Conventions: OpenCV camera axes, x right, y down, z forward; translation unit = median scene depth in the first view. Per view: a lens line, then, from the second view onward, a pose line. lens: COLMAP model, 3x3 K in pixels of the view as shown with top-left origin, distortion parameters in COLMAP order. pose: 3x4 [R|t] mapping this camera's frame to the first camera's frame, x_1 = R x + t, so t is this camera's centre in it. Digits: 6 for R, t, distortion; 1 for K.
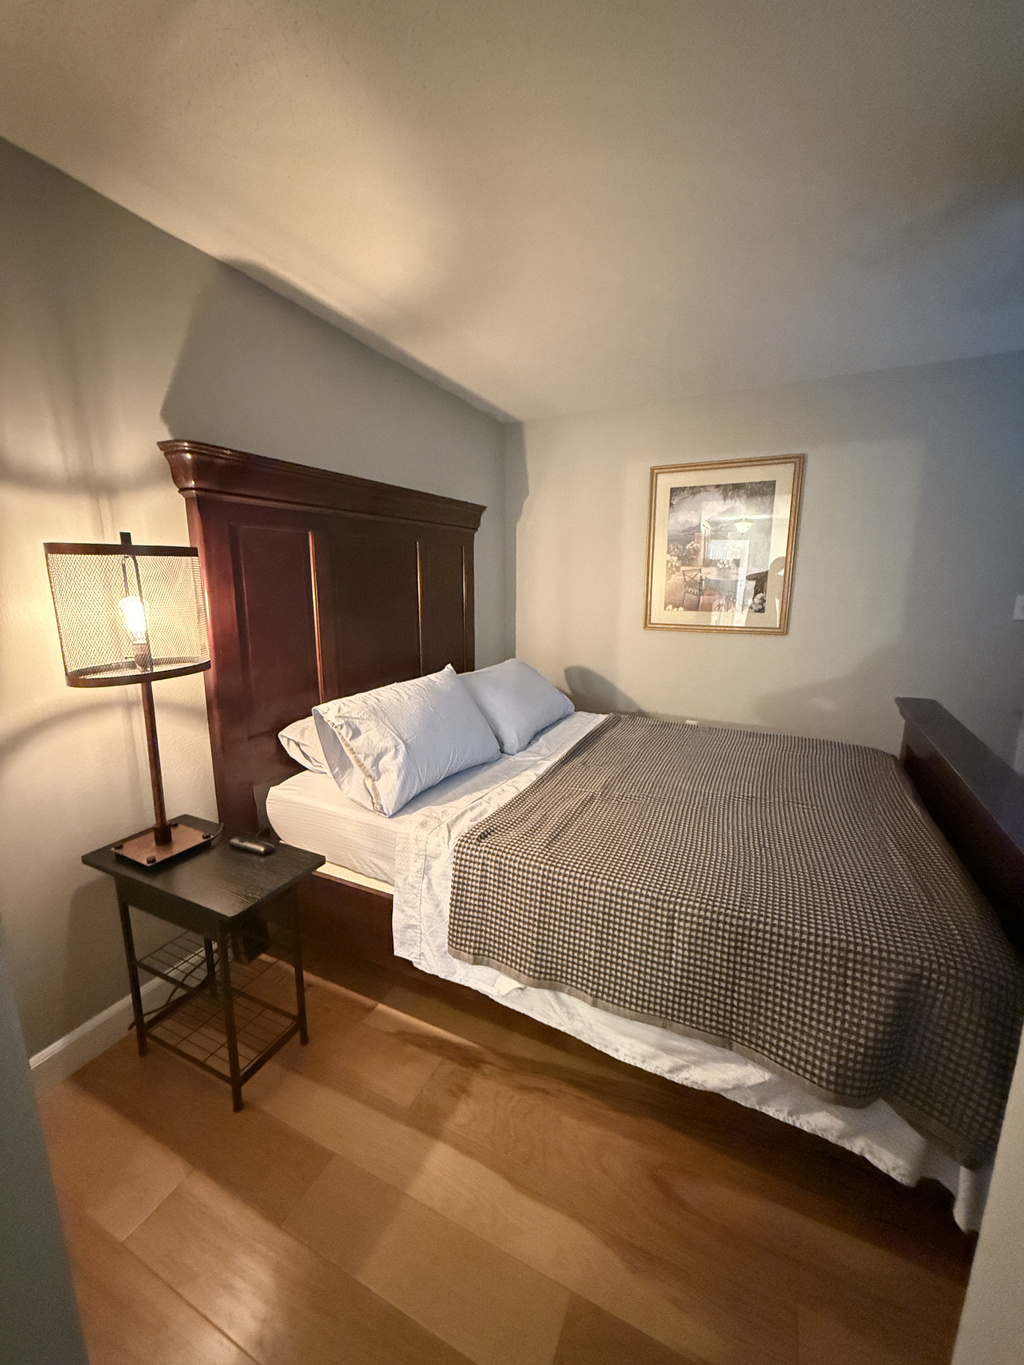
lens RADIAL K [[542.1, 0, 511.8], [0, 542.1, 679.8], [0, 0, 1]] dist [0.000130, 0.000206]
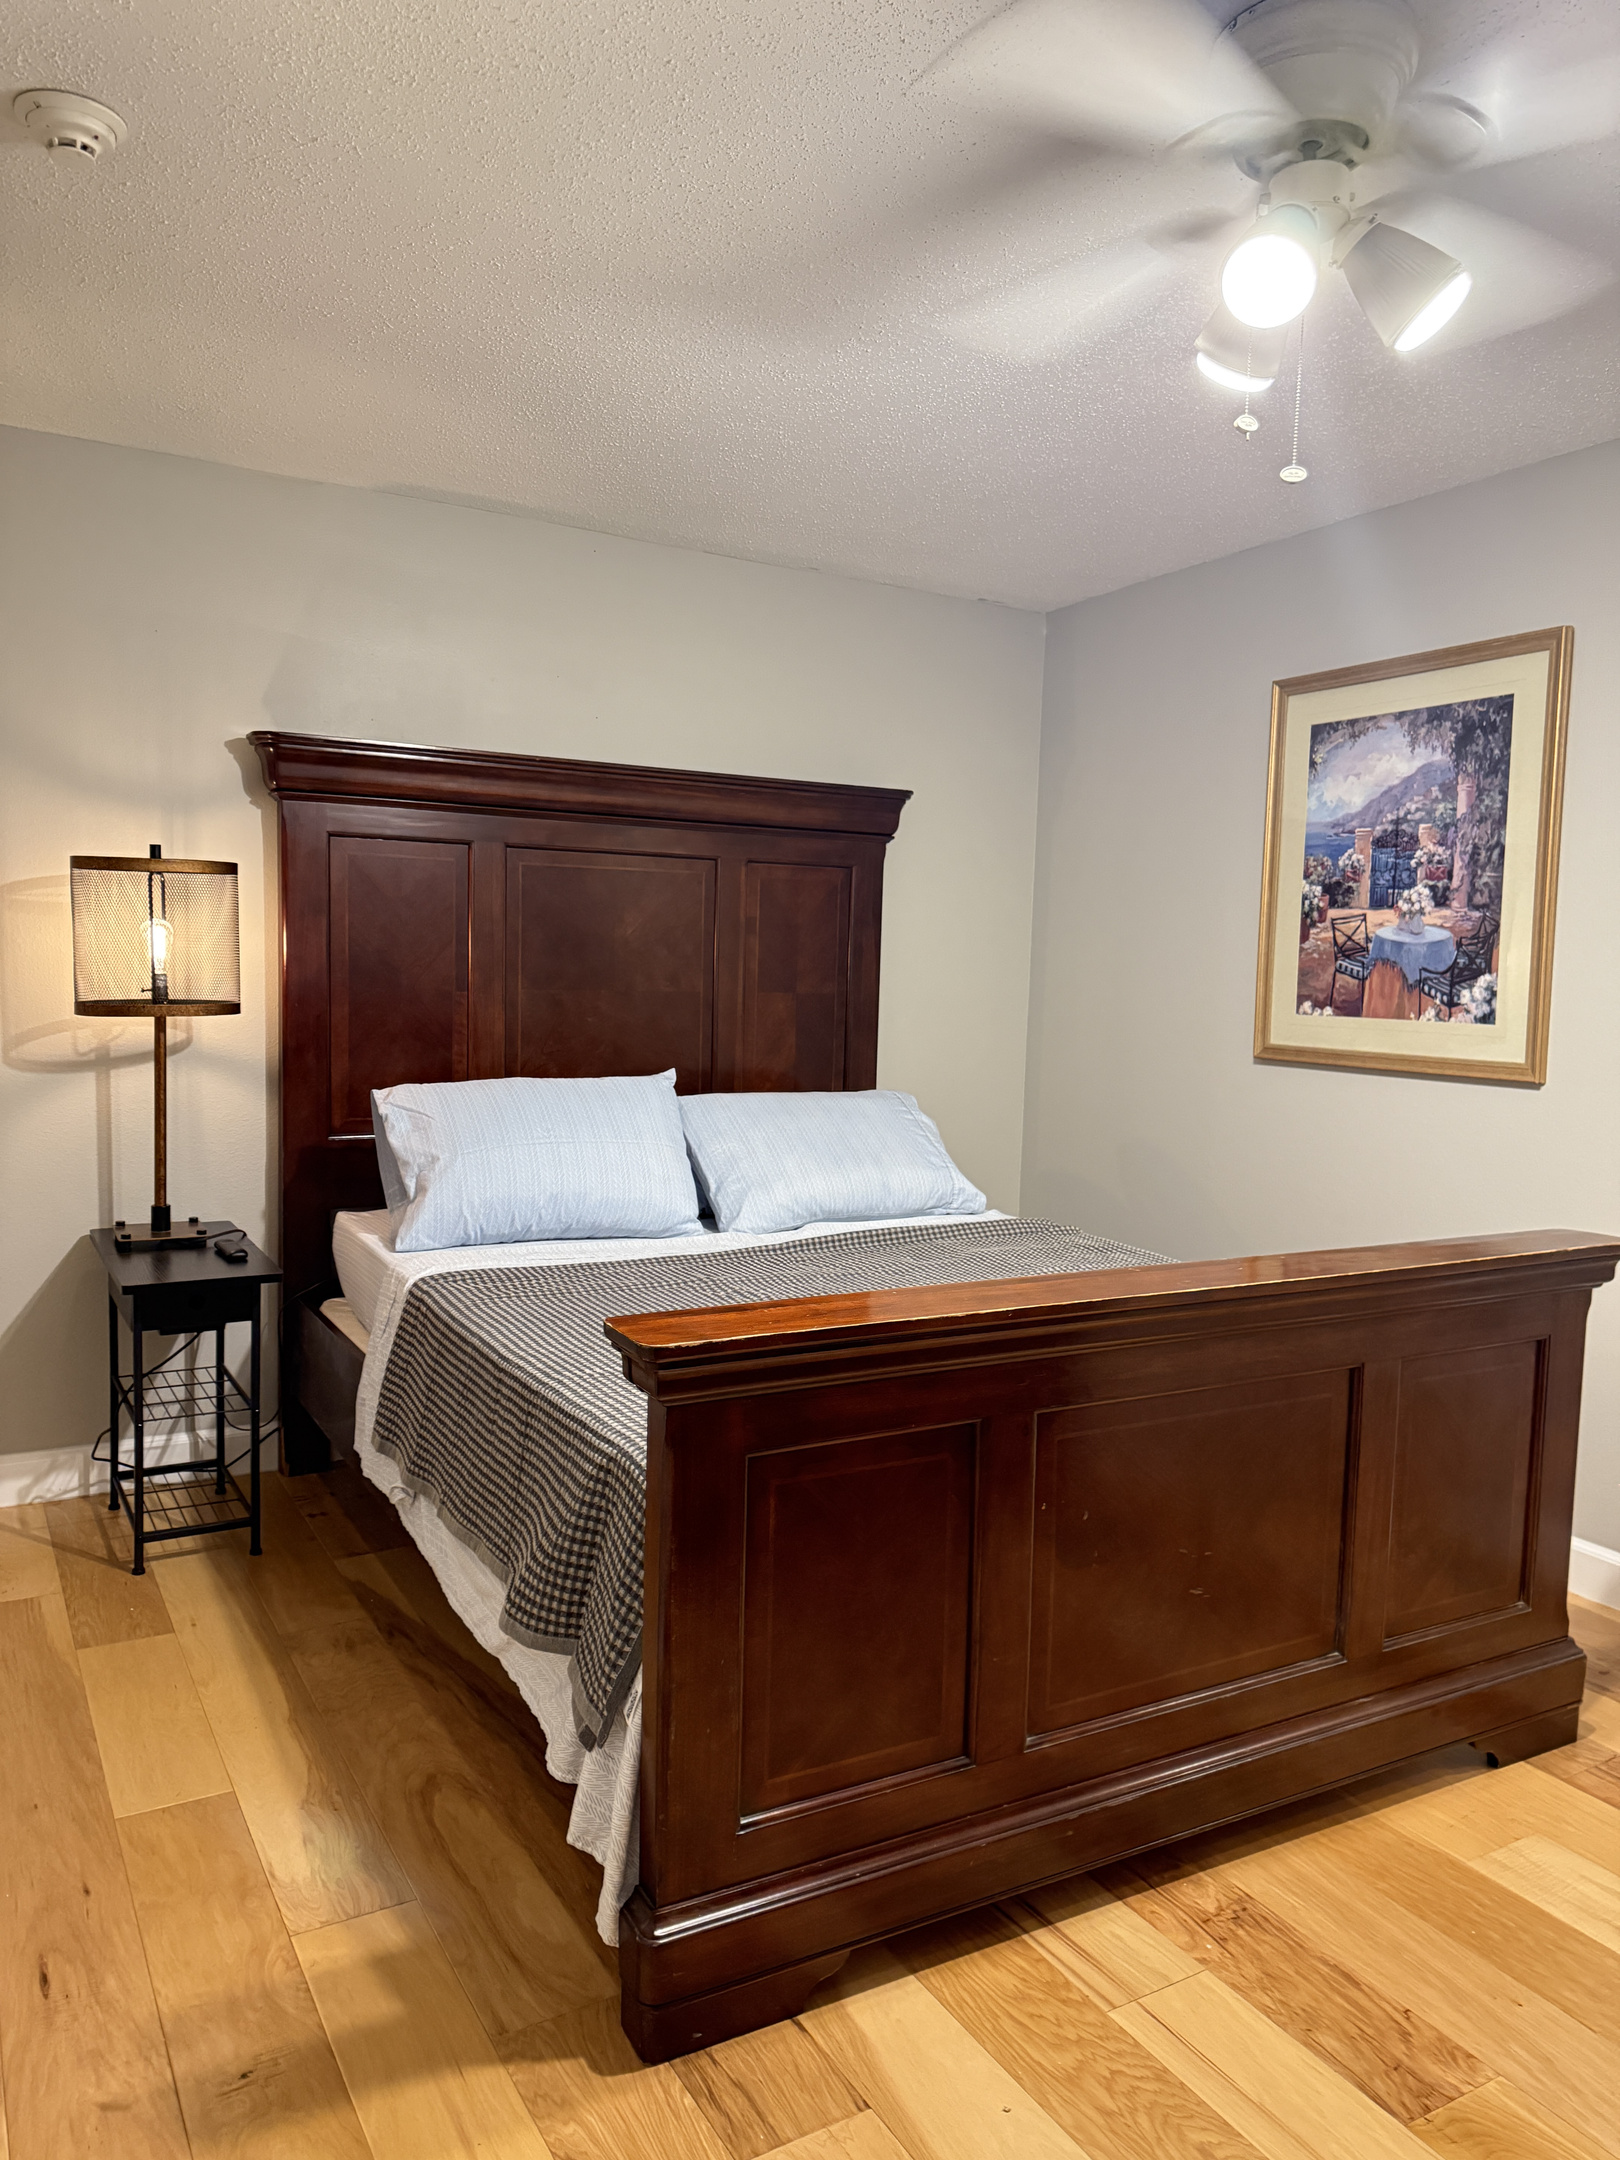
lens RADIAL K [[1516.5, 0, 810.0], [0, 1516.5, 1080.0], [0, 0, 1]] dist [0.156669, -0.331113]
pose [[0.822185, 0.065763, -0.565408, 0.685960], [-0.132702, 0.988079, -0.078044, 0.066027], [0.553535, 0.139197, 0.821111, -0.167922]]
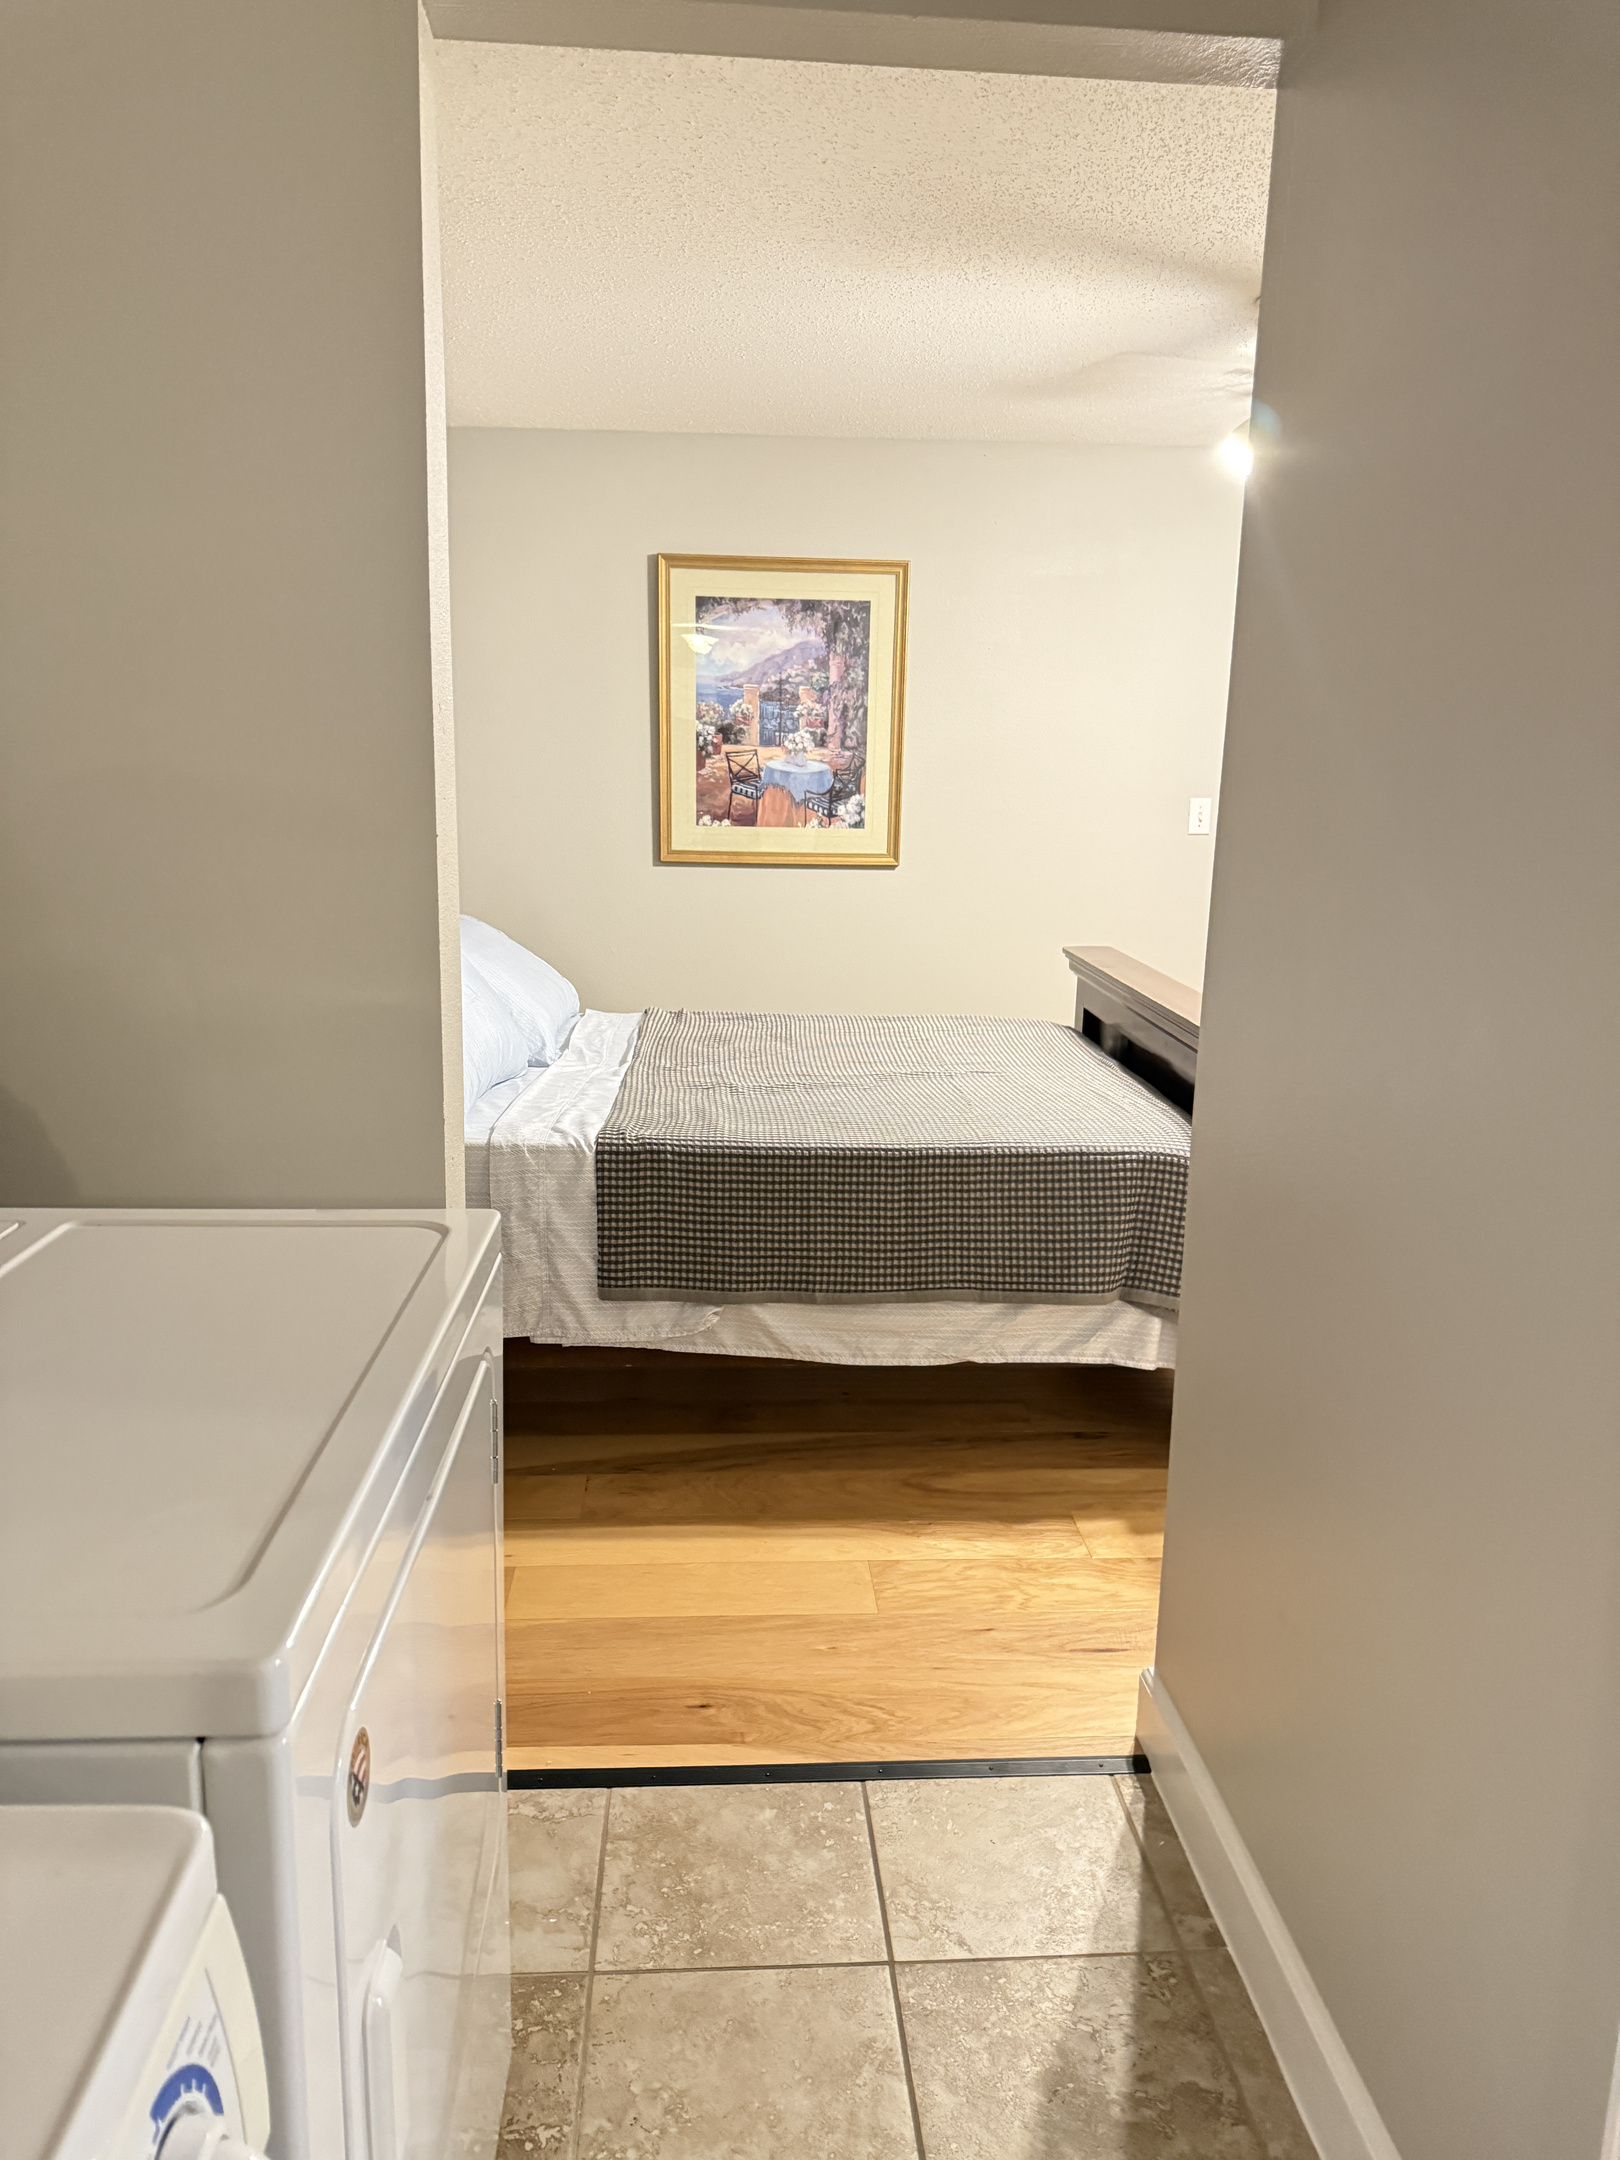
lens RADIAL K [[1516.5, 0, 810.0], [0, 1516.5, 1080.0], [0, 0, 1]] dist [0.156669, -0.331113]
pose [[0.875314, -0.081903, 0.476569, -0.389956], [0.070962, 0.996638, 0.040947, 0.075351], [-0.478321, -0.002023, 0.878183, -0.416172]]
